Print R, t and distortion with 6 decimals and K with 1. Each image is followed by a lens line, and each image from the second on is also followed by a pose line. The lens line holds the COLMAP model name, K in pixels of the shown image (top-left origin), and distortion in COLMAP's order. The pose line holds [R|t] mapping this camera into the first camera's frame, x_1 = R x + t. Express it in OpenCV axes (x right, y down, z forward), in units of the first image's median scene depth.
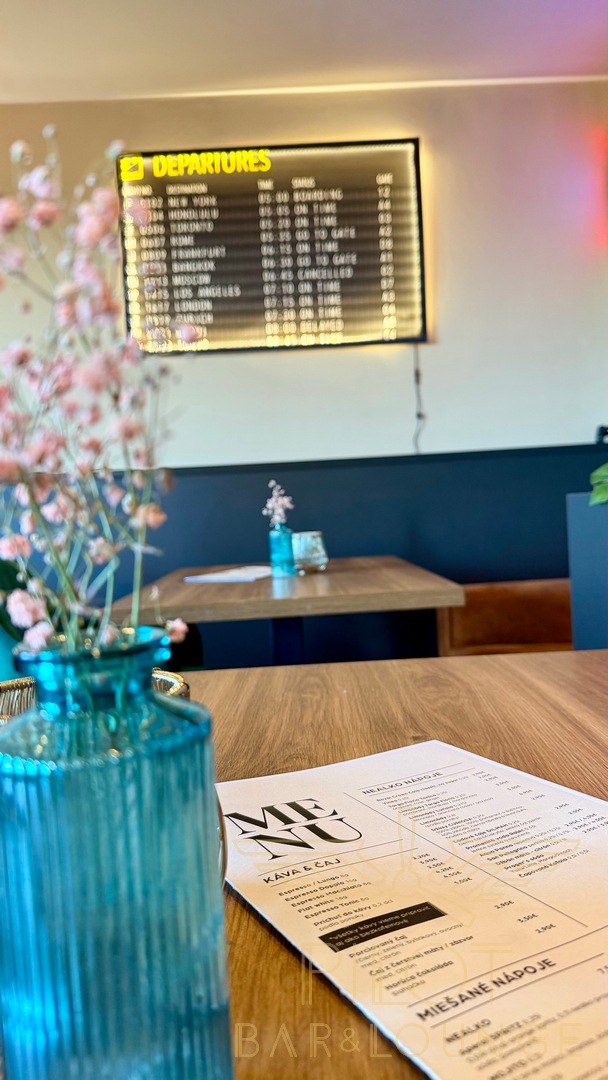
lens RADIAL K [[838.9, 0, 304.0], [0, 838.9, 540.0], [0, 0, 1]] dist [0.002704, -0.002793]
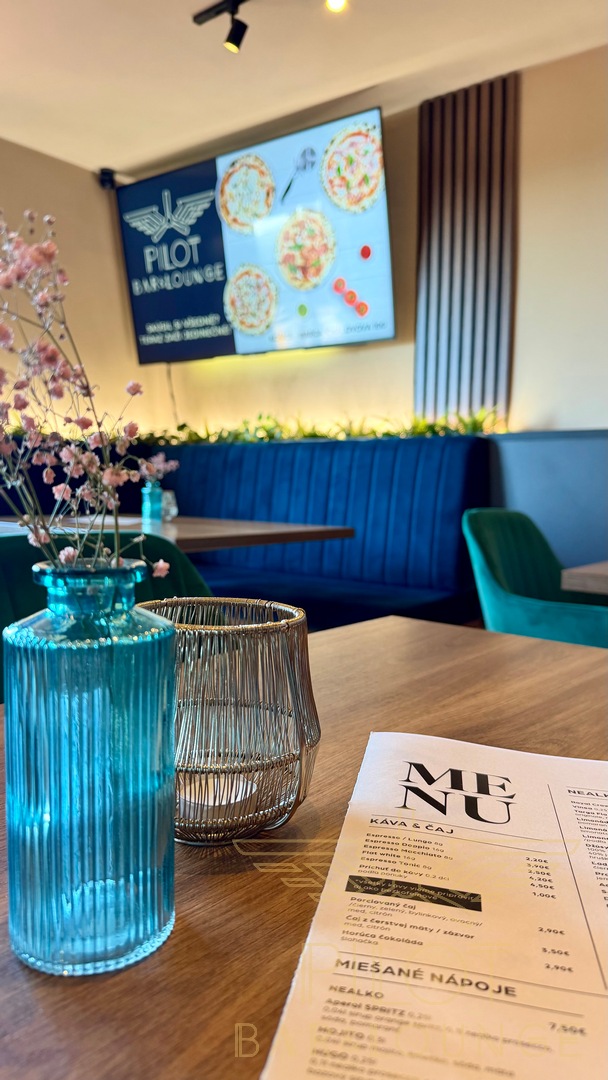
lens RADIAL K [[838.9, 0, 304.0], [0, 838.9, 540.0], [0, 0, 1]] dist [0.002704, -0.002793]
pose [[0.733183, 0.121906, -0.669015, 0.596564], [-0.089086, 0.992541, 0.083228, -0.037053], [0.674171, -0.001421, 0.738574, 0.150001]]
